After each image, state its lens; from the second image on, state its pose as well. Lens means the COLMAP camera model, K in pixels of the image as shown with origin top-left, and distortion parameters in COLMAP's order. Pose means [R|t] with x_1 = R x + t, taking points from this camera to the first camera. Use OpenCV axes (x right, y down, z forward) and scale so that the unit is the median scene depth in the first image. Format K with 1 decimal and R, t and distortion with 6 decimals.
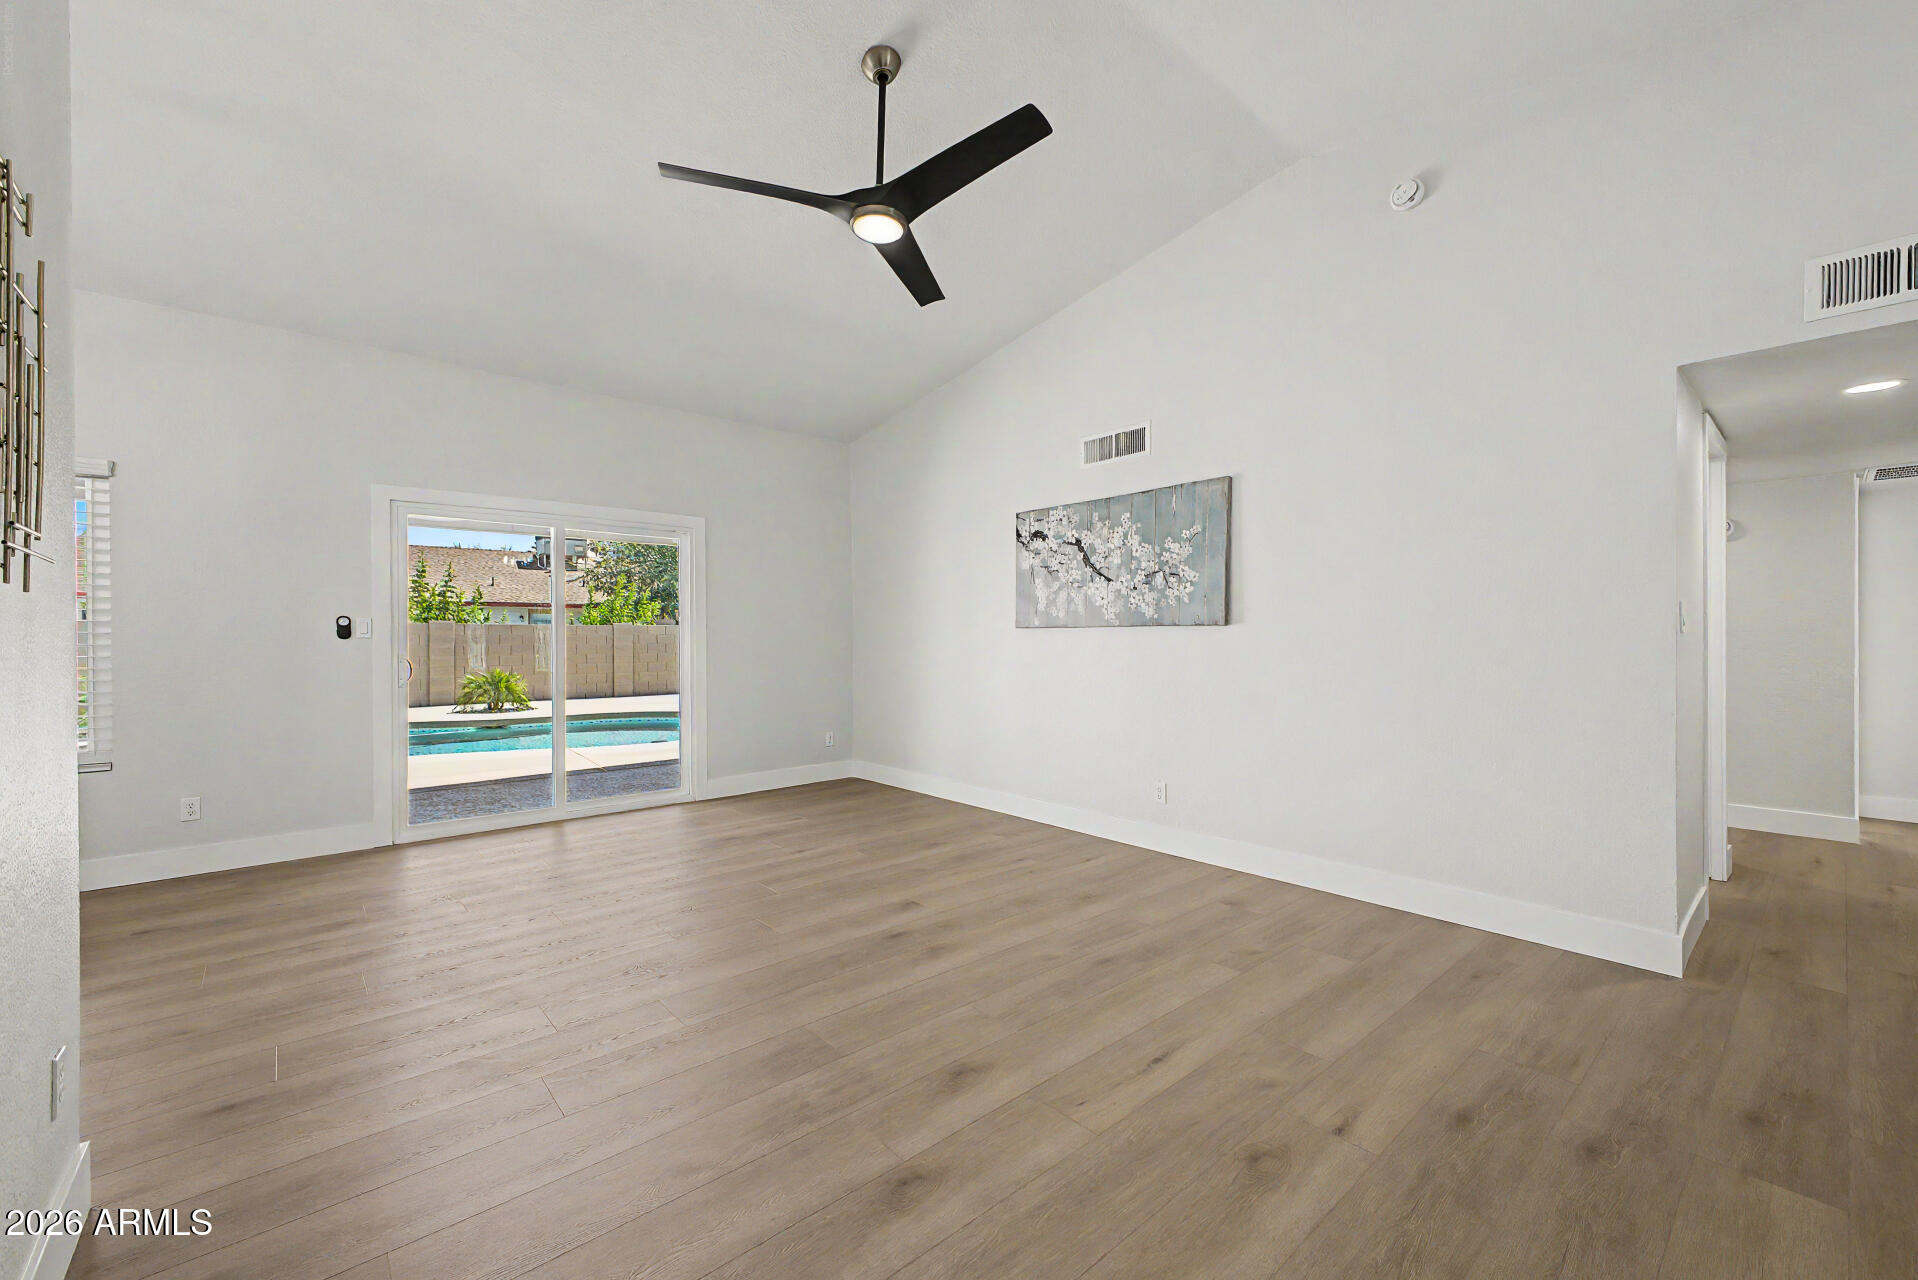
lens RADIAL K [[759.1, 0, 955.5], [0, 759.1, 627.9], [0, 0, 1]] dist [0.024720, -0.008773]
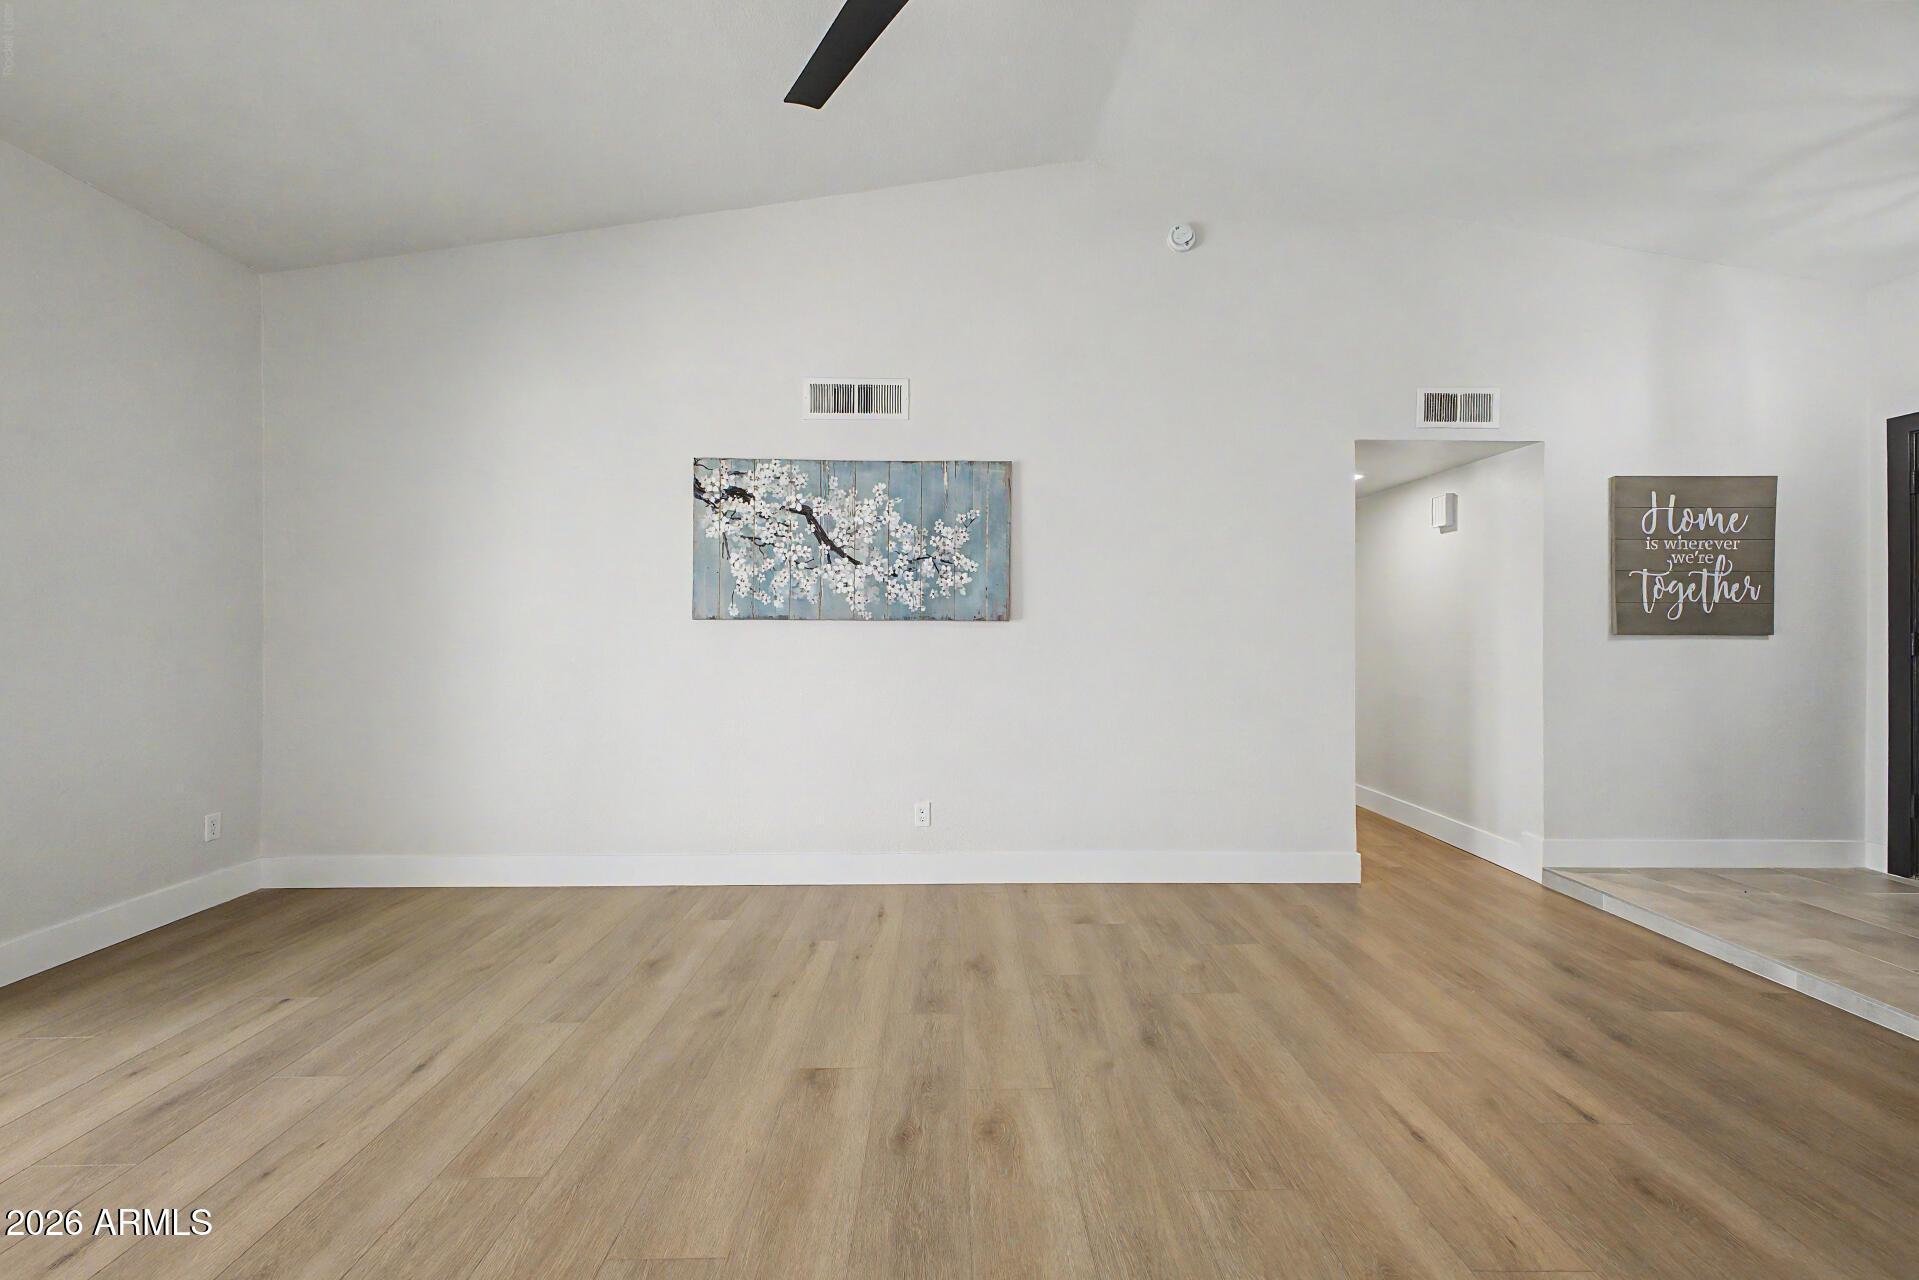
lens RADIAL K [[759.5, 0, 956.0], [0, 759.5, 627.9], [0, 0, 1]] dist [0.024720, -0.008773]
pose [[0.645347, 0.013132, 0.763777, -0.350346], [-0.018639, 0.999825, -0.001442, 0.005575], [-0.763662, -0.013306, 0.645479, 0.403693]]
